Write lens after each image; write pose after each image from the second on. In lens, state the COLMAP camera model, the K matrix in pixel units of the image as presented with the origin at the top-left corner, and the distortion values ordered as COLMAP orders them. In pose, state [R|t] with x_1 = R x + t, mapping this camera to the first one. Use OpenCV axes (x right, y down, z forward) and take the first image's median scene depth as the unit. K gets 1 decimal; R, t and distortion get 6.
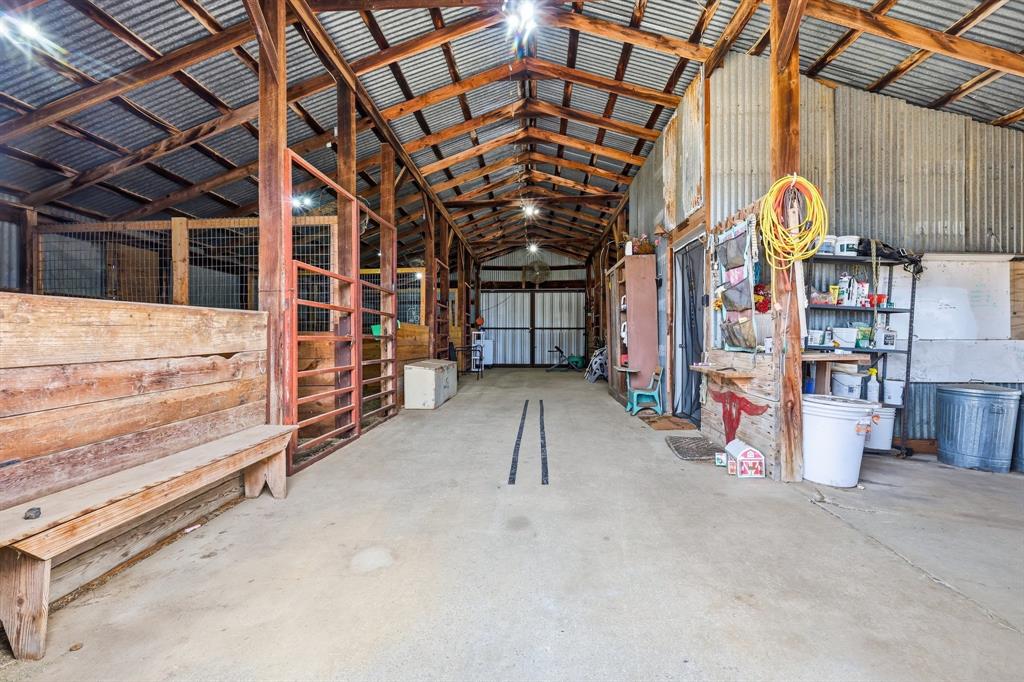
lens RADIAL K [[449.3, 0, 512.0], [0, 449.3, 341.0], [0, 0, 1]] dist [0.001479, -0.000208]
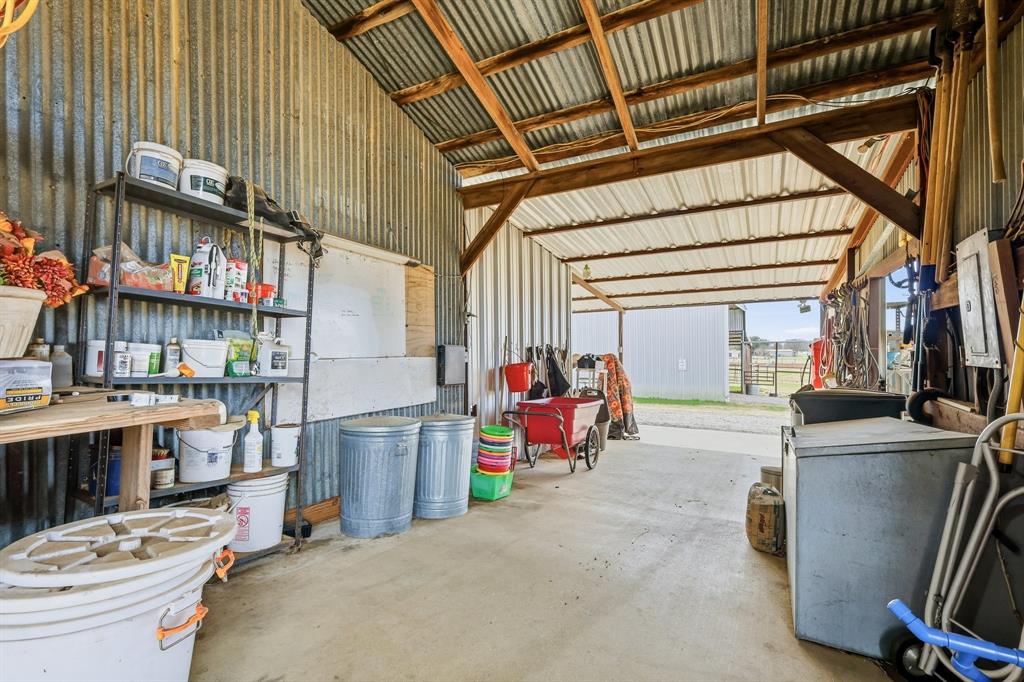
lens RADIAL K [[449.3, 0, 512.0], [0, 449.3, 341.0], [0, 0, 1]] dist [0.001479, -0.000208]
pose [[0.430066, 0.014227, 0.902685, 0.422728], [0.013095, 0.999672, -0.021995, -0.011320], [-0.902702, 0.021280, 0.429739, 0.450704]]
